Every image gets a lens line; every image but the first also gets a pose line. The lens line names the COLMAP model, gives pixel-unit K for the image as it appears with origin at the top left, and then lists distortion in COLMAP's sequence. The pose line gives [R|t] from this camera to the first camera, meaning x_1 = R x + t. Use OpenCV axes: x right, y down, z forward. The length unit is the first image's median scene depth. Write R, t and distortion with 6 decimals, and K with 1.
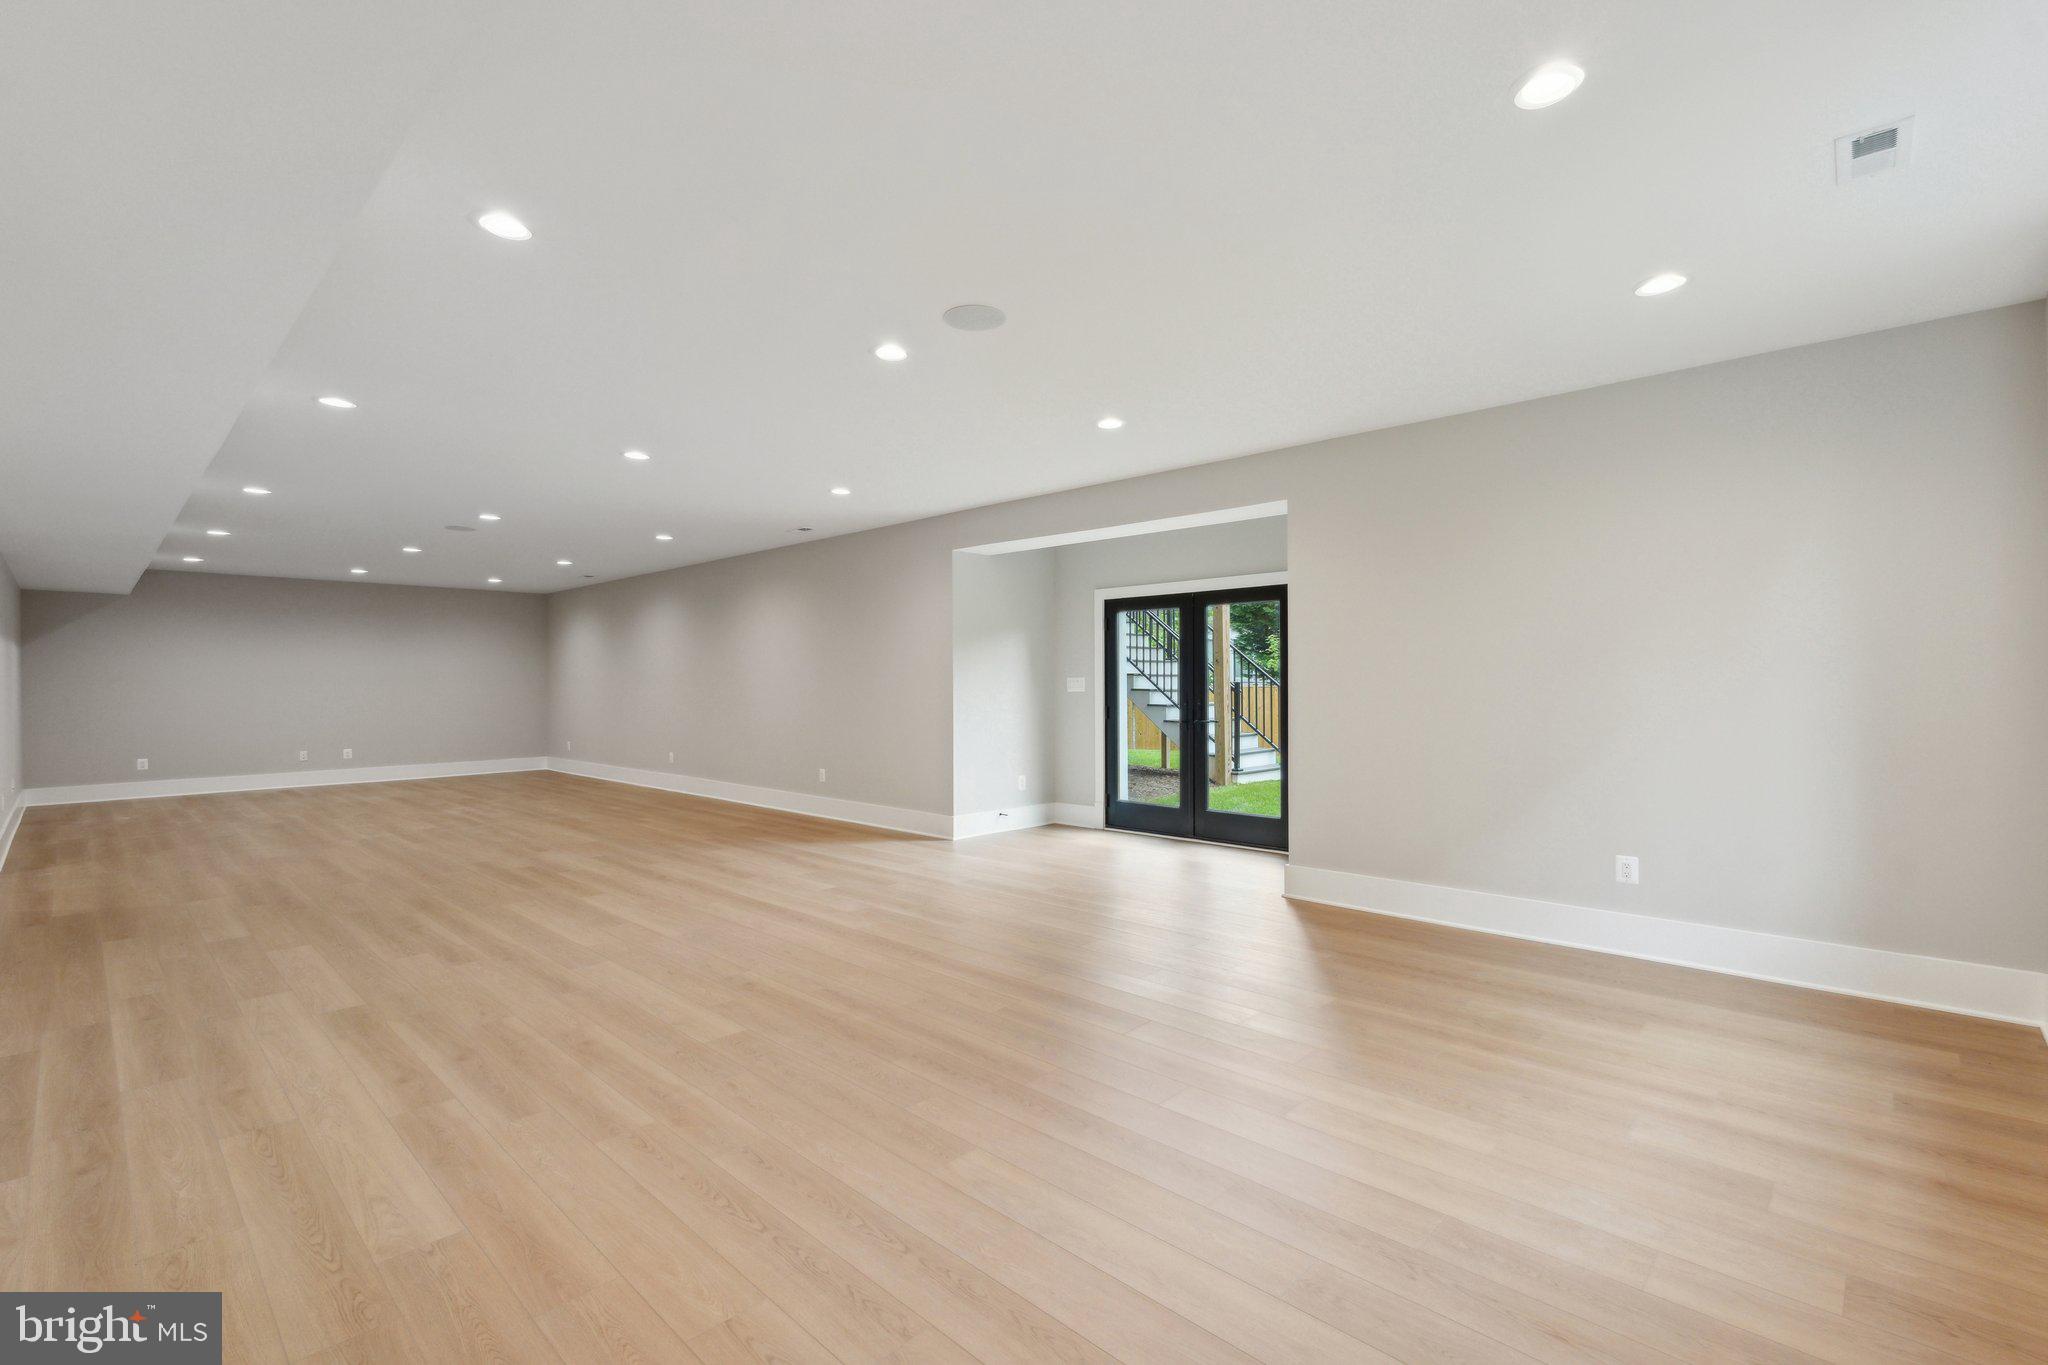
lens RADIAL K [[911.3, 0, 1010.4], [0, 911.3, 681.9], [0, 0, 1]] dist [-0.004146, 0.000832]
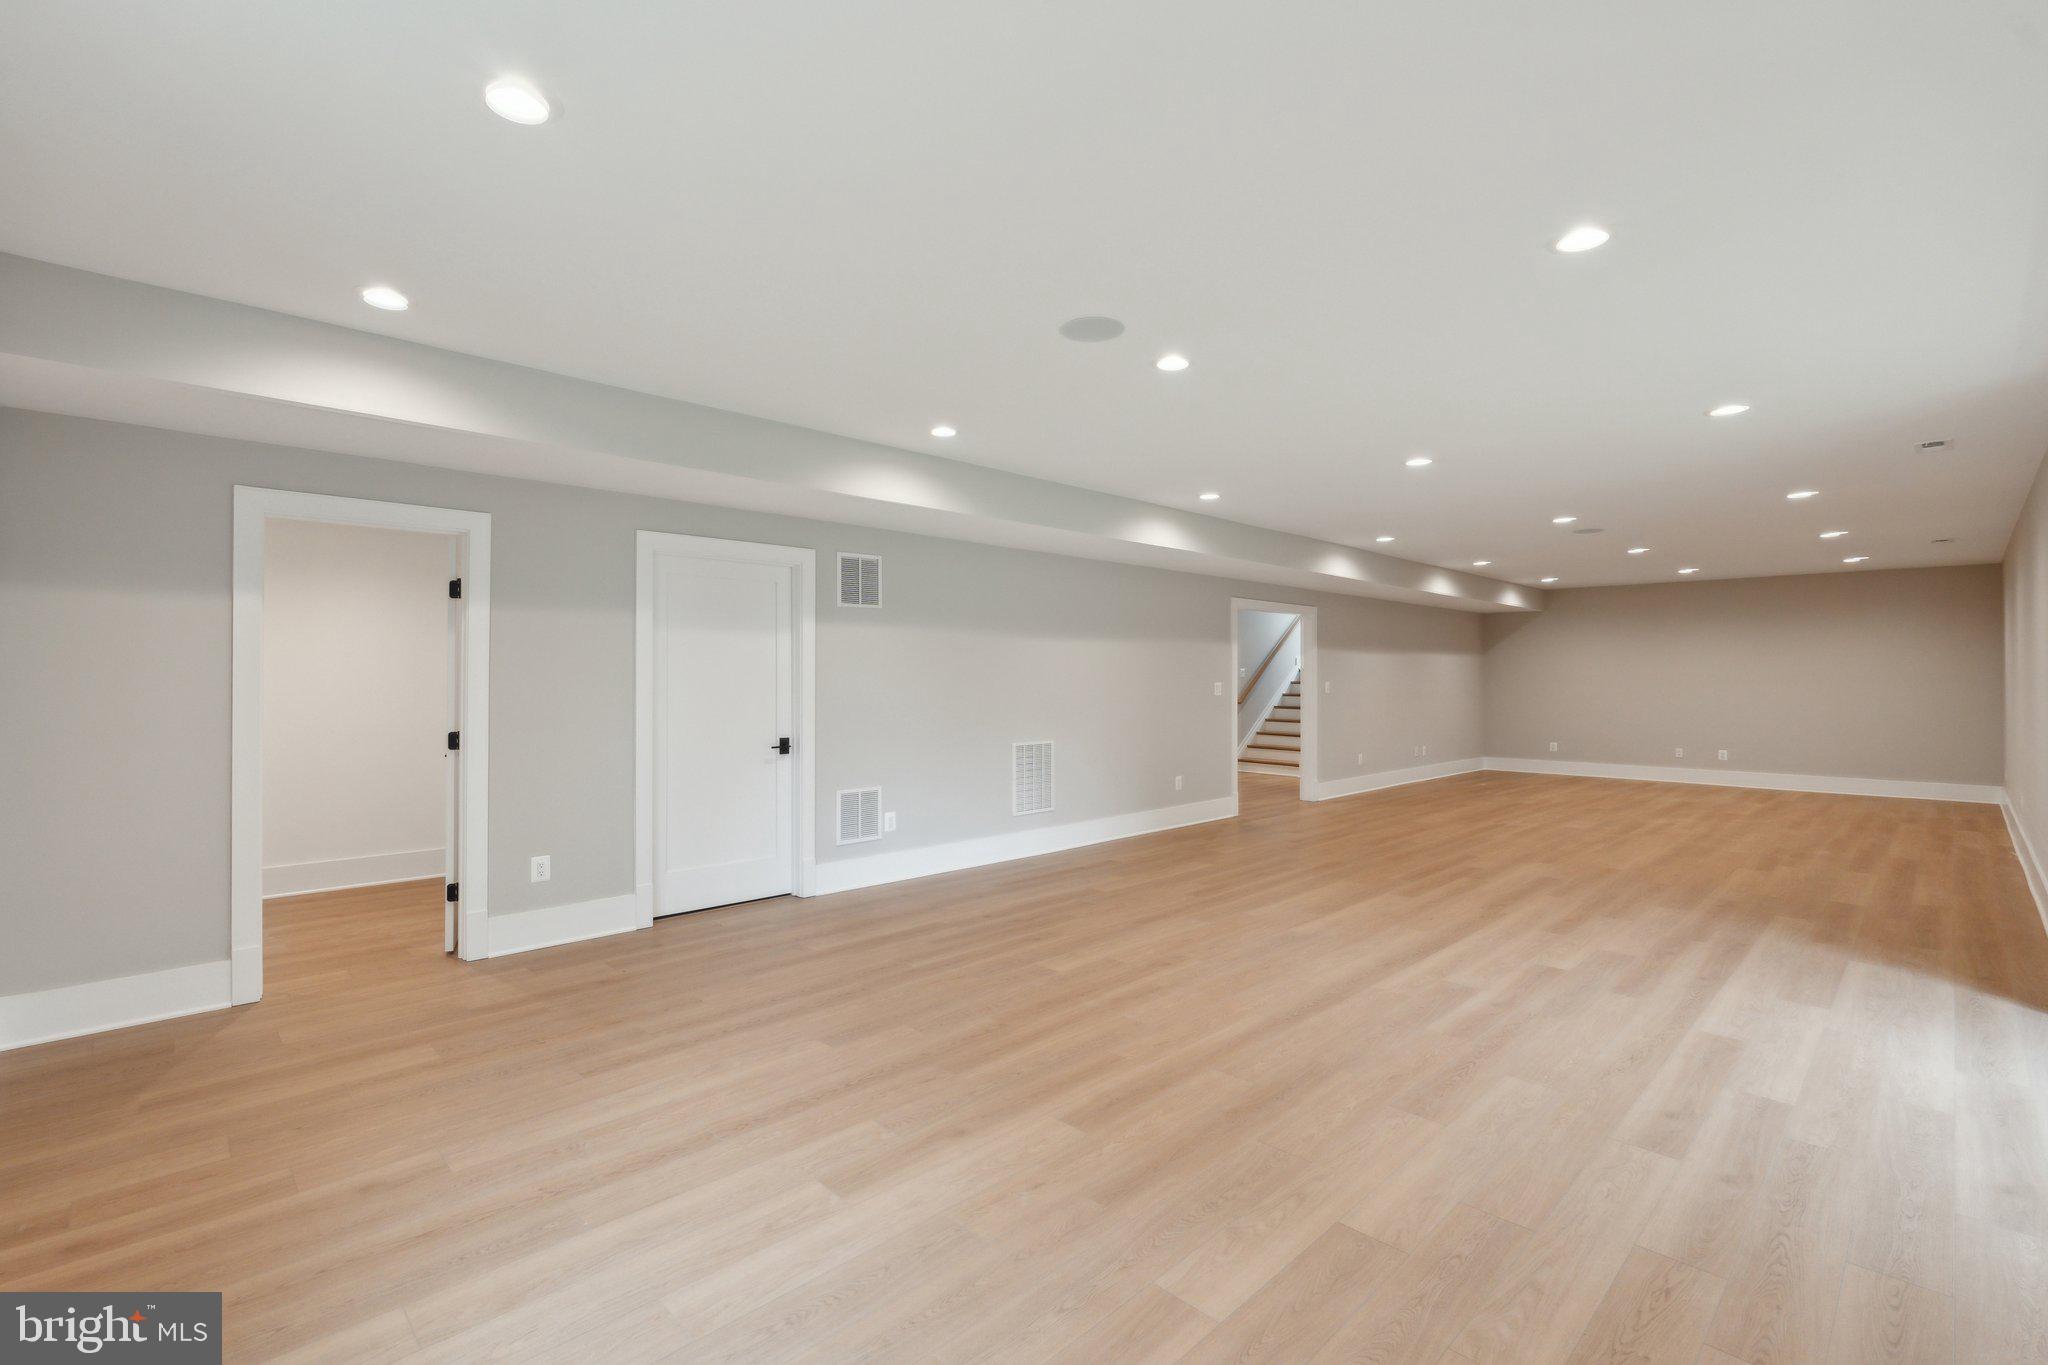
lens RADIAL K [[911.3, 0, 1010.4], [0, 911.3, 679.0], [0, 0, 1]] dist [-0.004146, 0.000832]
pose [[-0.035146, 0.002663, -0.999379, 0.974725], [0.002264, 0.999994, 0.002585, -0.023395], [0.999380, -0.002172, -0.035152, 0.991960]]
